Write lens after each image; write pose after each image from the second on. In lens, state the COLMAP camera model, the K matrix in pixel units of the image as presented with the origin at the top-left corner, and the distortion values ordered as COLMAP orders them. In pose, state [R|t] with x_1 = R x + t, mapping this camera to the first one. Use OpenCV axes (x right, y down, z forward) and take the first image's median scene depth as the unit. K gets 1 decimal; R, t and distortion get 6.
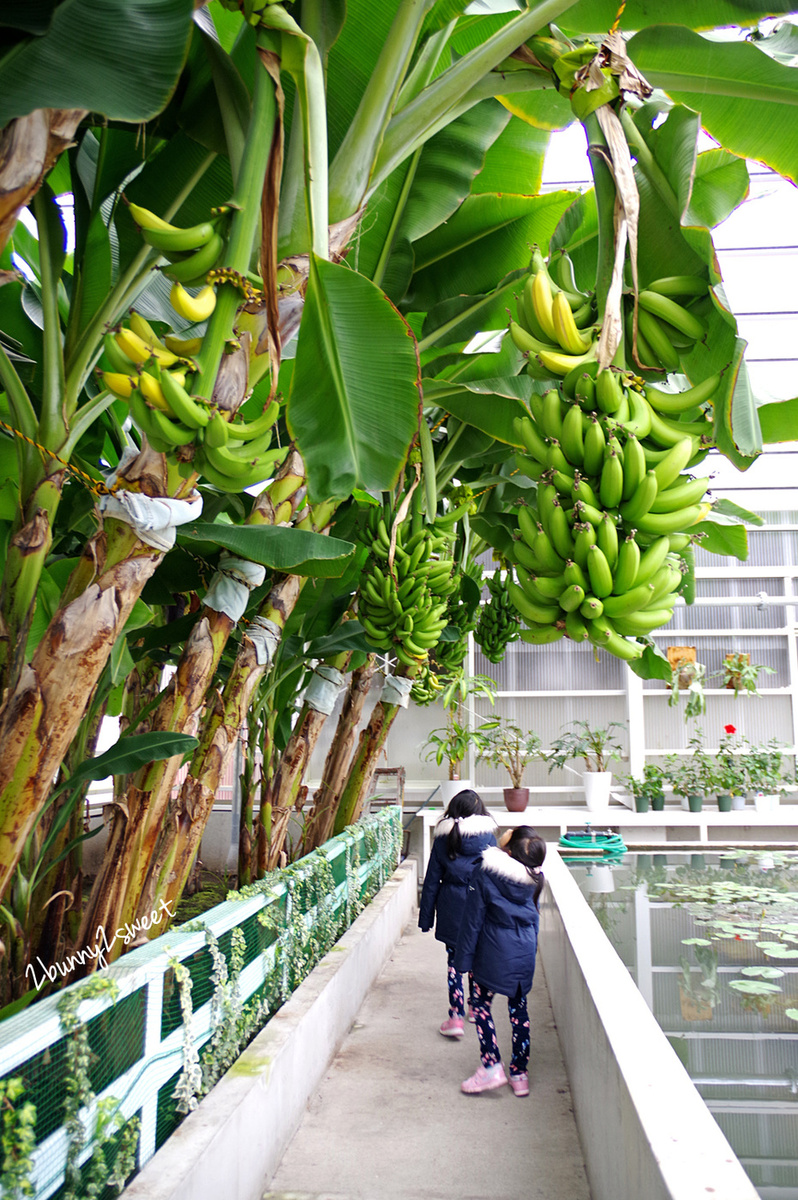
lens RADIAL K [[929.2, 0, 461.4], [0, 929.2, 596.6], [0, 0, 1]] dist [-0.083648, 0.115417]
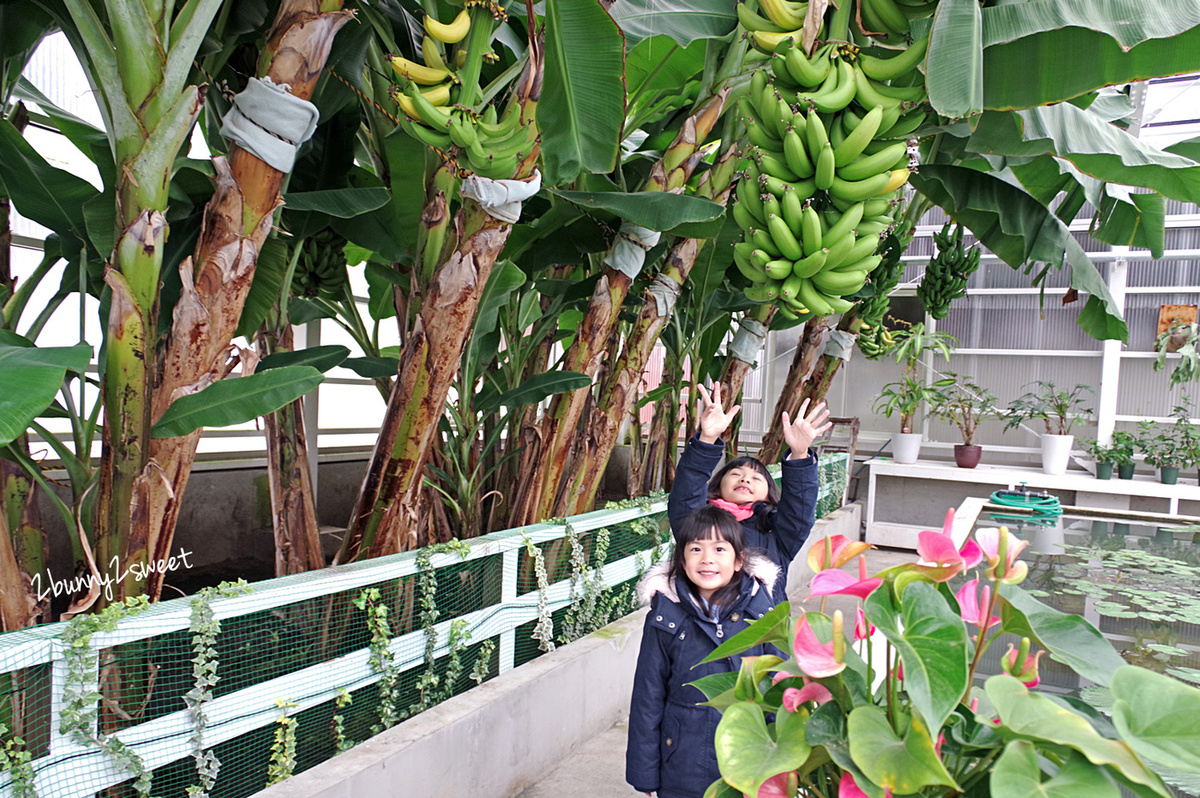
lens RADIAL K [[892.1, 0, 606.5], [0, 892.1, 439.9], [0, 0, 1]] dist [-0.057358, 0.079238]
pose [[0.919964, 0.067579, -0.386134, 0.163061], [0.014139, 0.978667, 0.204968, -0.004078], [0.391748, -0.194023, 0.899383, -0.047948]]
